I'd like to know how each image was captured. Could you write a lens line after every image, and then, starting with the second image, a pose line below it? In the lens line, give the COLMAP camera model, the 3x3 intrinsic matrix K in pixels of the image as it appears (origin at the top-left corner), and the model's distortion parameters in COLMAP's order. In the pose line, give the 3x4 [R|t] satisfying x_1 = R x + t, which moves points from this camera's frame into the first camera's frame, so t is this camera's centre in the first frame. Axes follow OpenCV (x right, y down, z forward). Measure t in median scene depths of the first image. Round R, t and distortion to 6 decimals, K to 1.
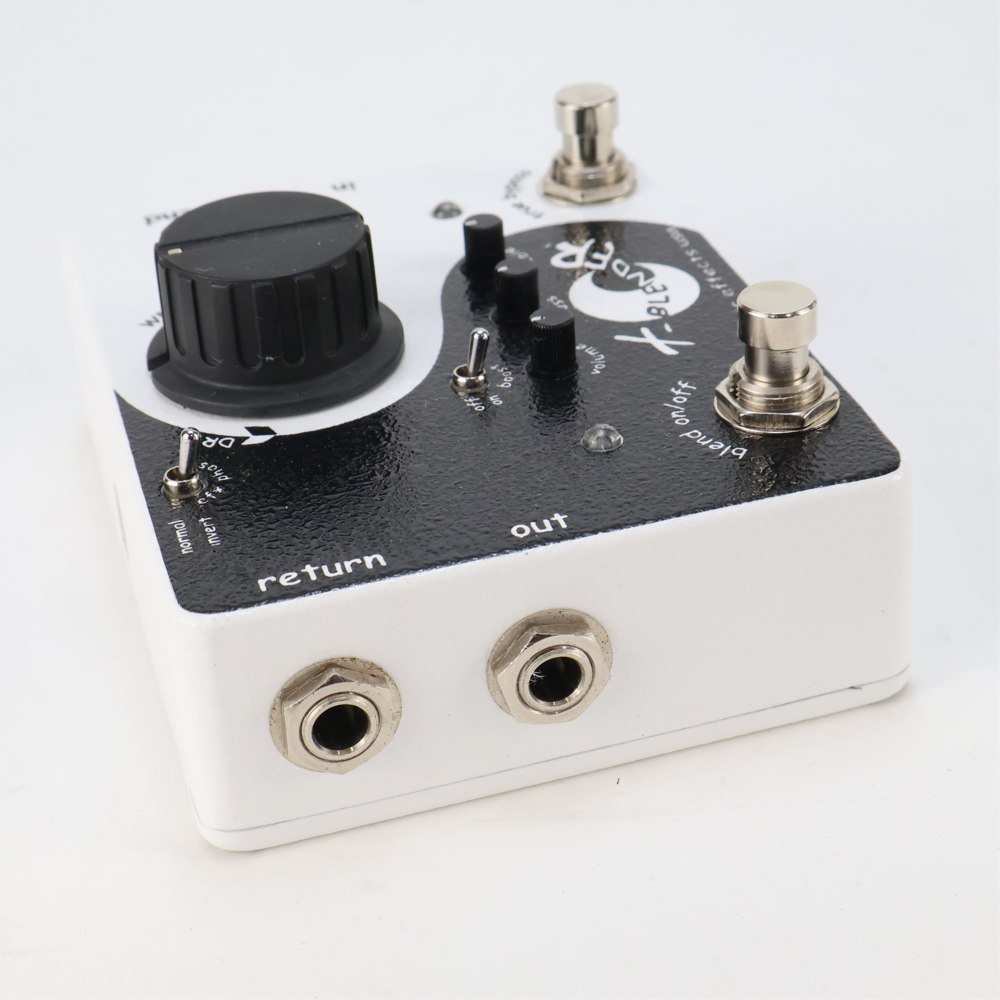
lens RADIAL K [[2122.2, 0, 508.8], [0, 2122.2, 500.9], [0, 0, 1]] dist [0.018567, 0.000000]
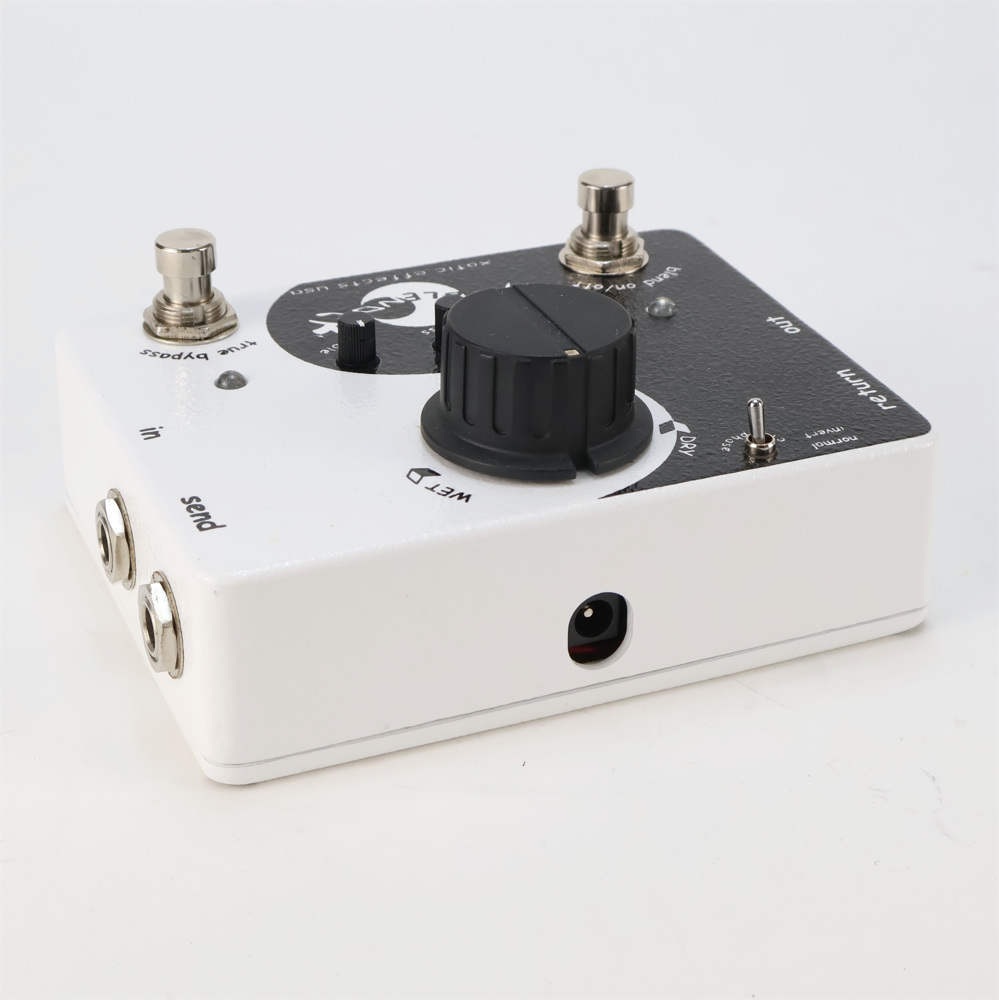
lens RADIAL K [[2283.3, 0, 502.2], [0, 2283.3, 500.2], [0, 0, 1]] dist [0.034541, 0.000000]
pose [[-0.105077, -0.427549, 0.897865, -1.210452], [0.523711, 0.743730, 0.415442, -0.553464], [-0.845391, 0.513875, 0.145764, 0.872670]]
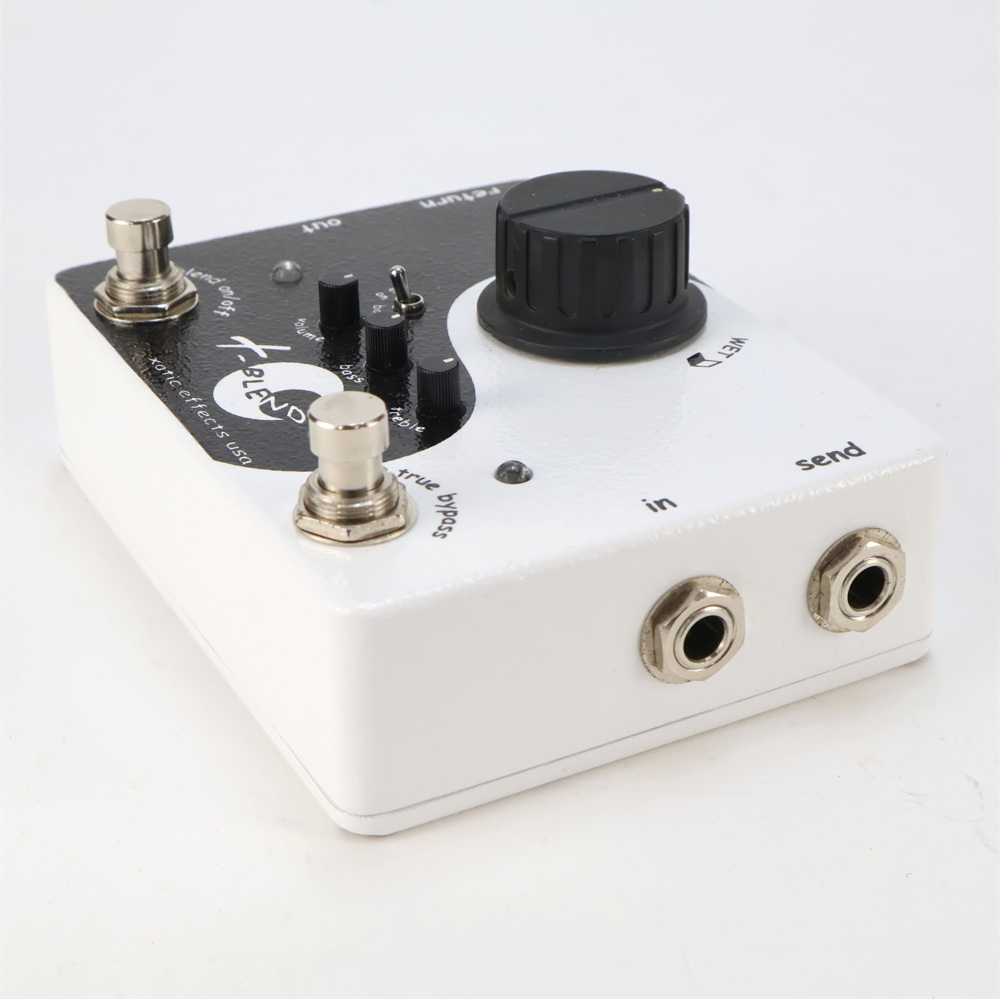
lens RADIAL K [[2122.2, 0, 505.9], [0, 2122.2, 497.3], [0, 0, 1]] dist [0.018567, 0.000000]
pose [[-0.976743, 0.152489, -0.150735, 0.119158], [-0.059290, 0.483509, 0.873329, -1.008504], [0.206055, 0.861955, -0.463223, 1.613177]]
